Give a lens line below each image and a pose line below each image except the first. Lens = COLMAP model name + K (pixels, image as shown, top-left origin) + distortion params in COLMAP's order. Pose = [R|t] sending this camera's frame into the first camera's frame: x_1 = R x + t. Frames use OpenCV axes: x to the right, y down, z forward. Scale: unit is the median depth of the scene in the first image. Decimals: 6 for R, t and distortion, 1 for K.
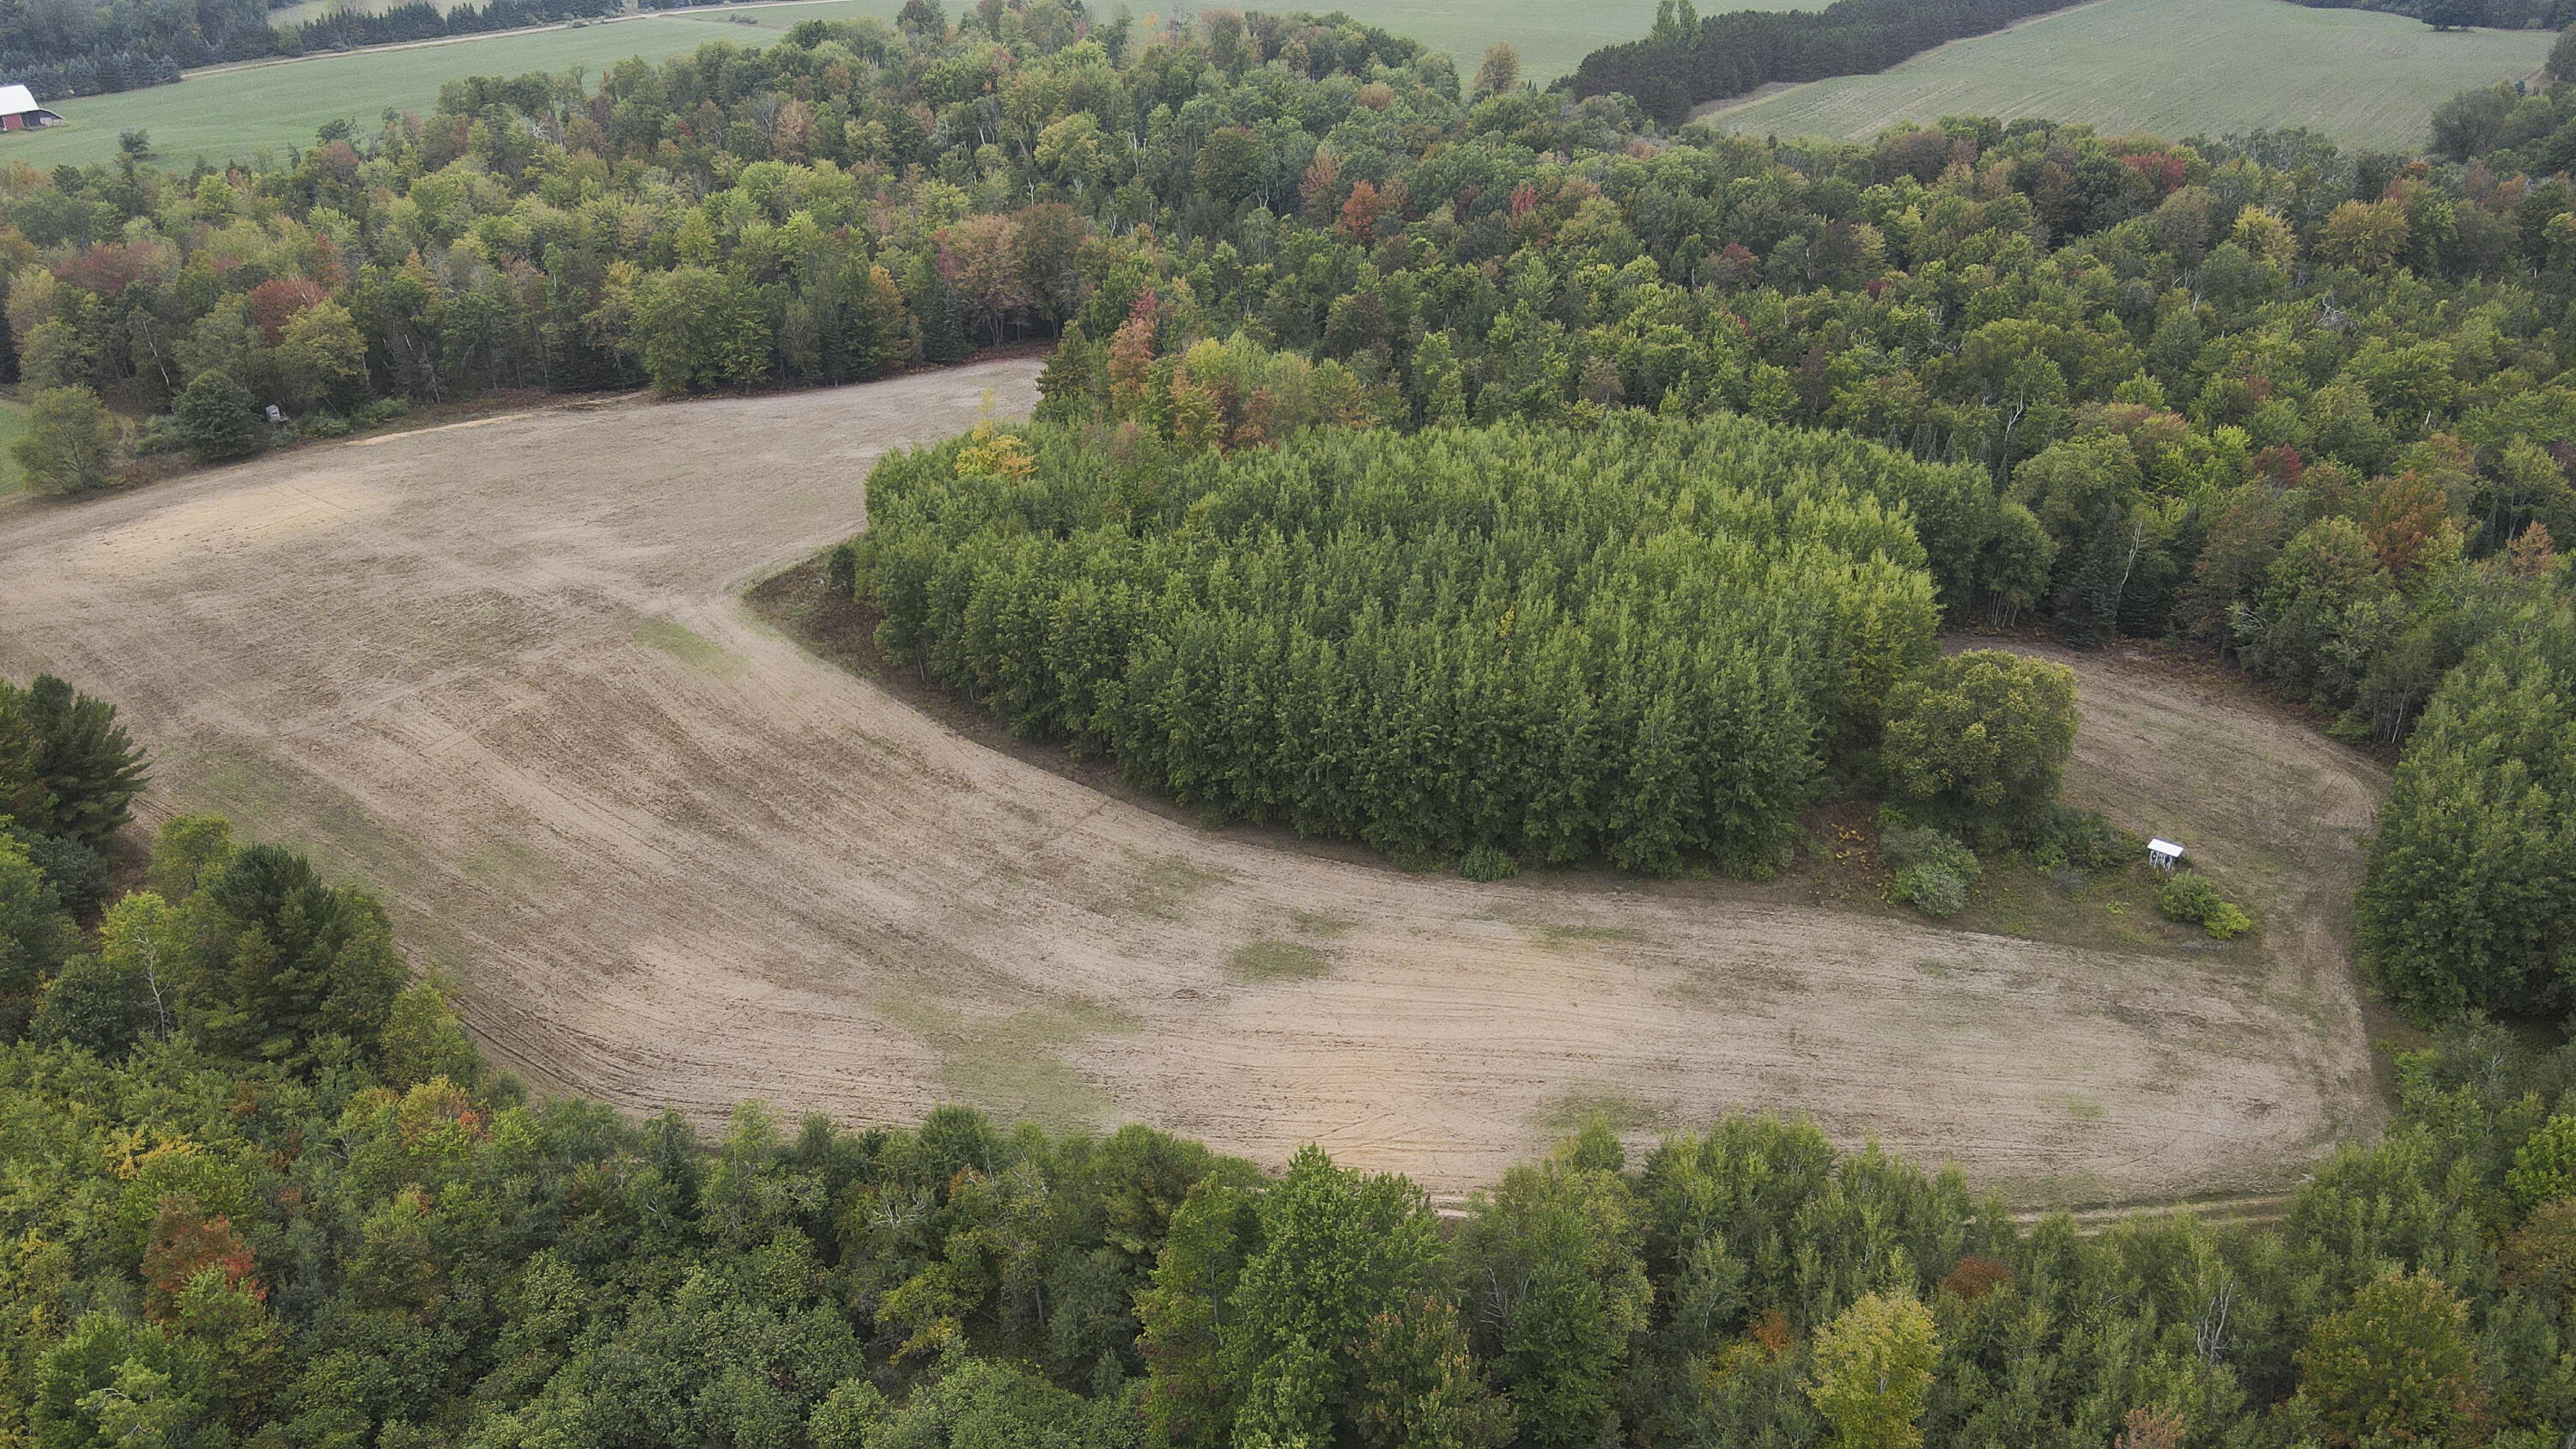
lens RADIAL K [[1902.4, 0, 1285.2], [0, 1902.4, 734.1], [0, 0, 1]] dist [-0.013930, 0.034651]
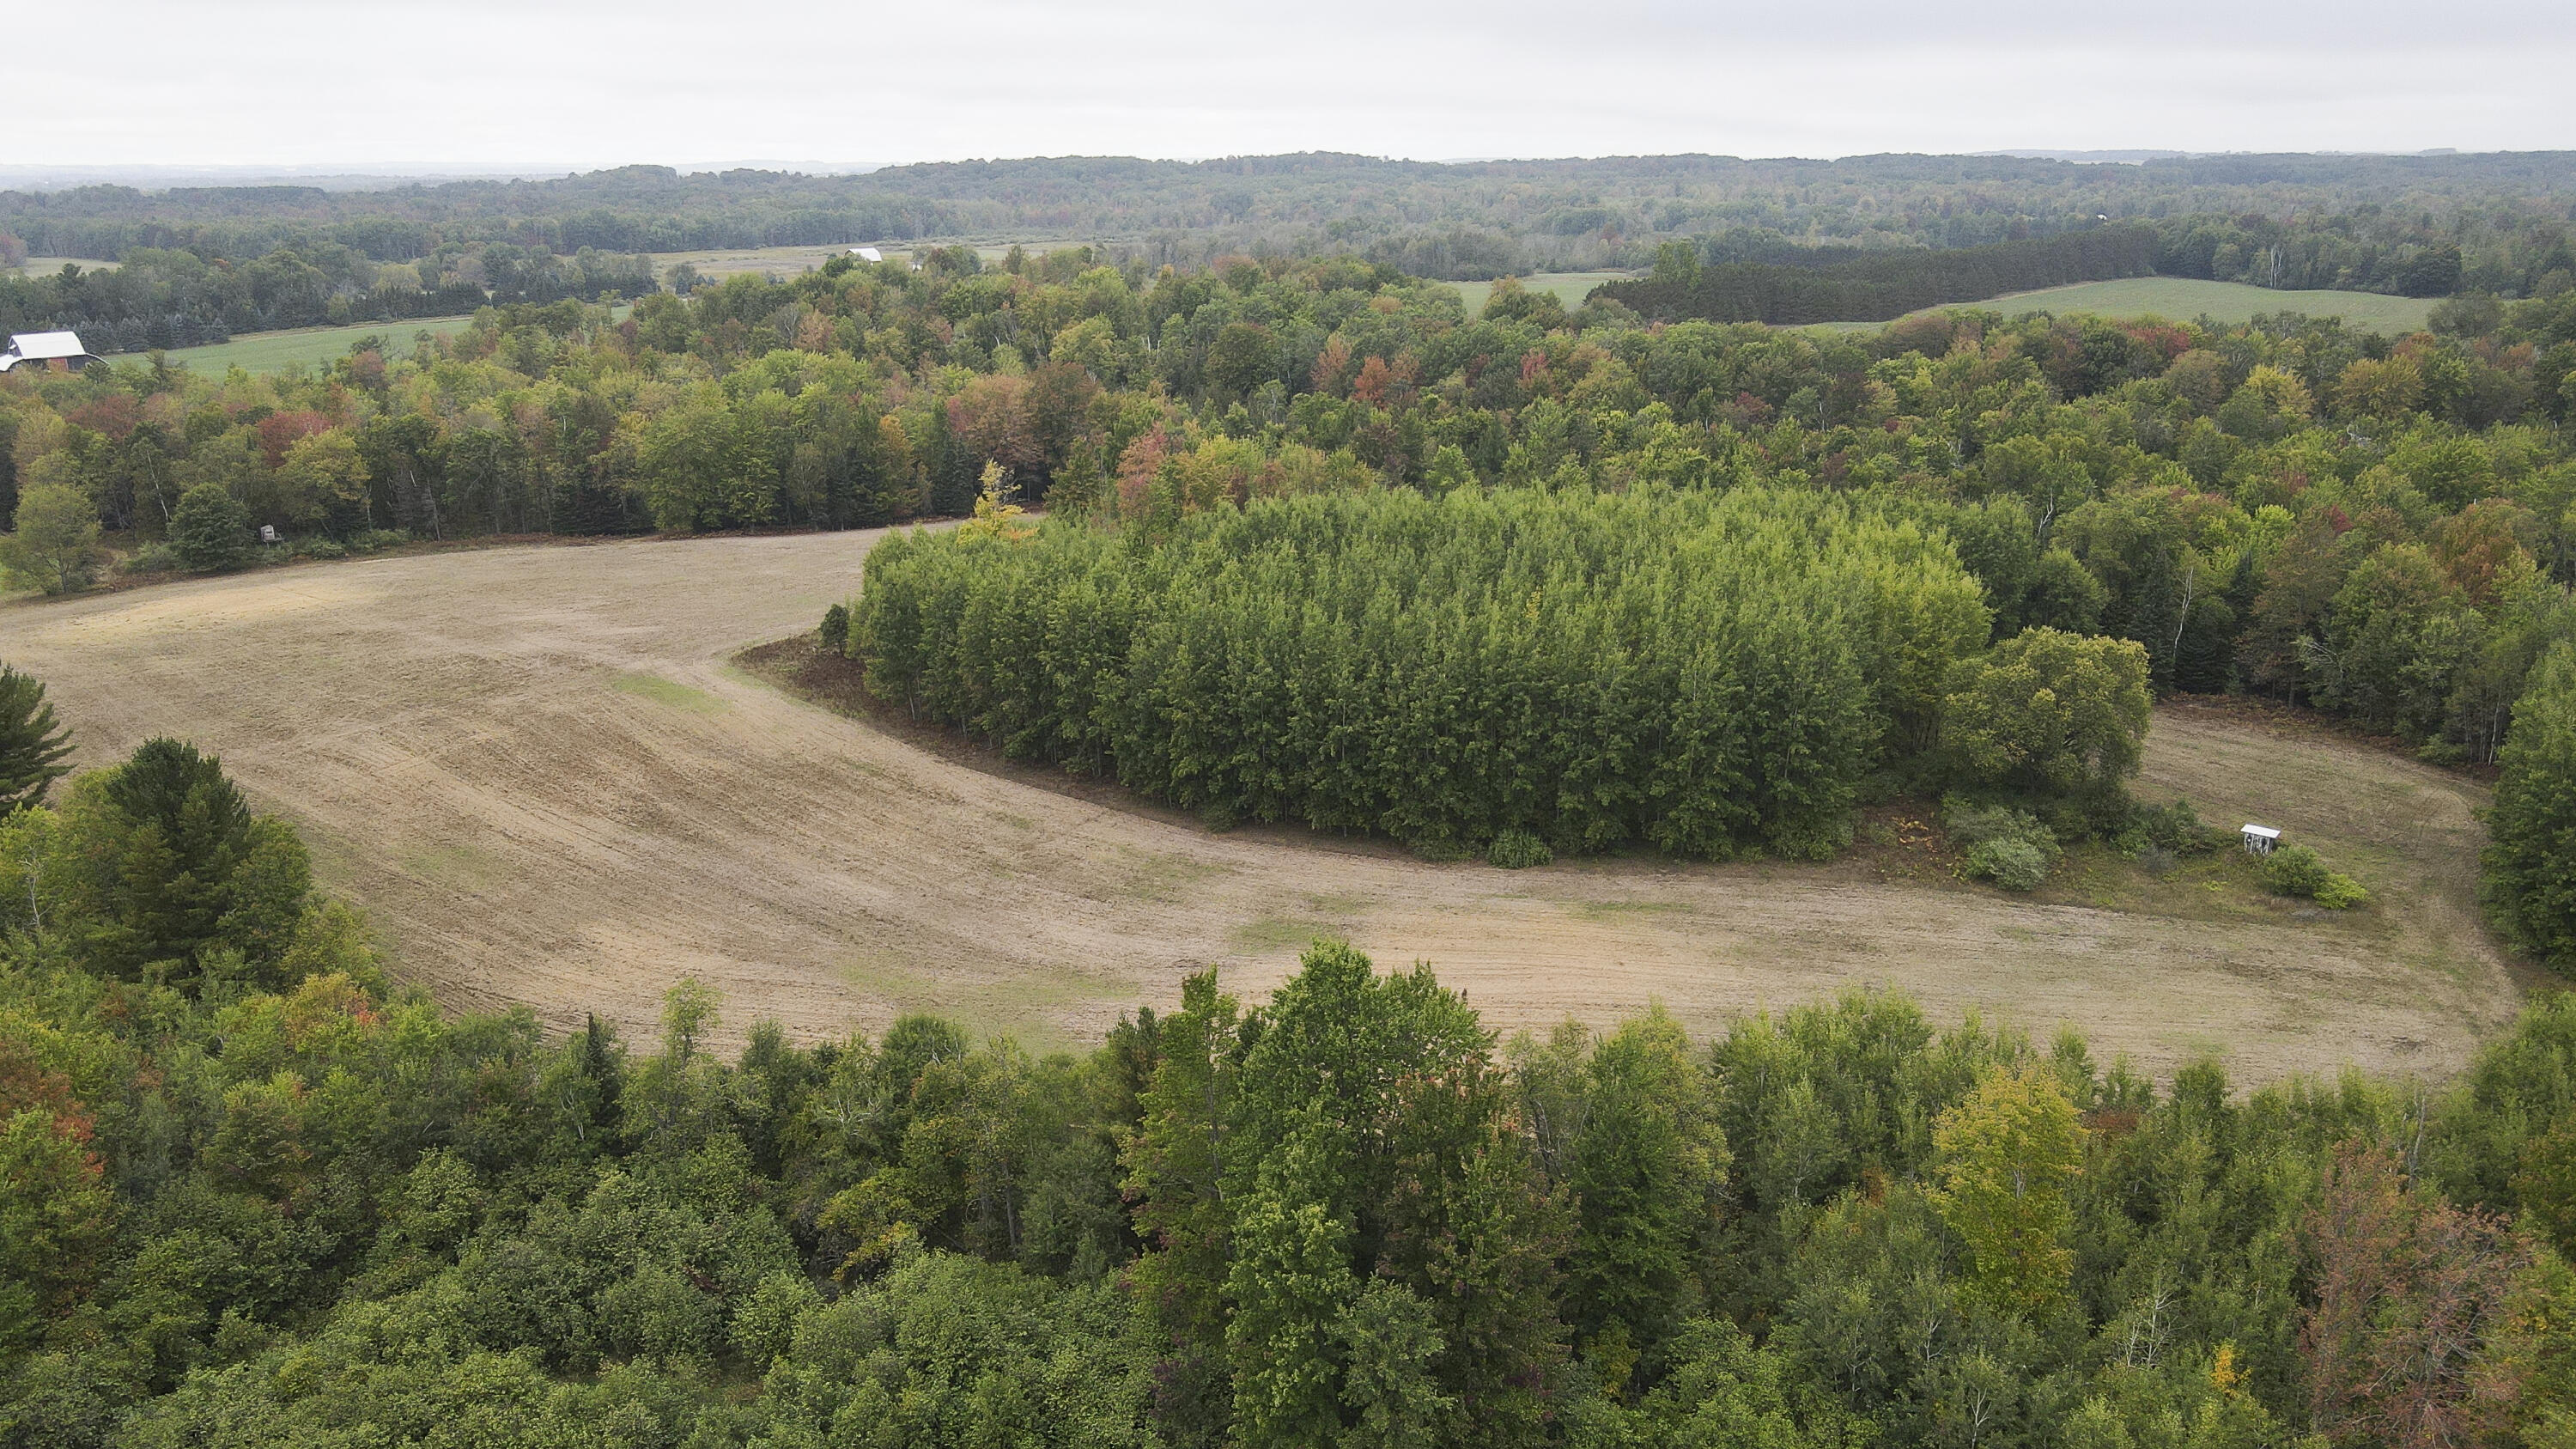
lens RADIAL K [[1902.4, 0, 1285.2], [0, 1902.4, 734.1], [0, 0, 1]] dist [-0.013930, 0.034651]
pose [[0.999976, -0.002032, -0.006688, 0.000297], [0.000819, 0.984297, -0.176520, 0.164372], [0.006942, 0.176511, 0.984274, 0.083310]]
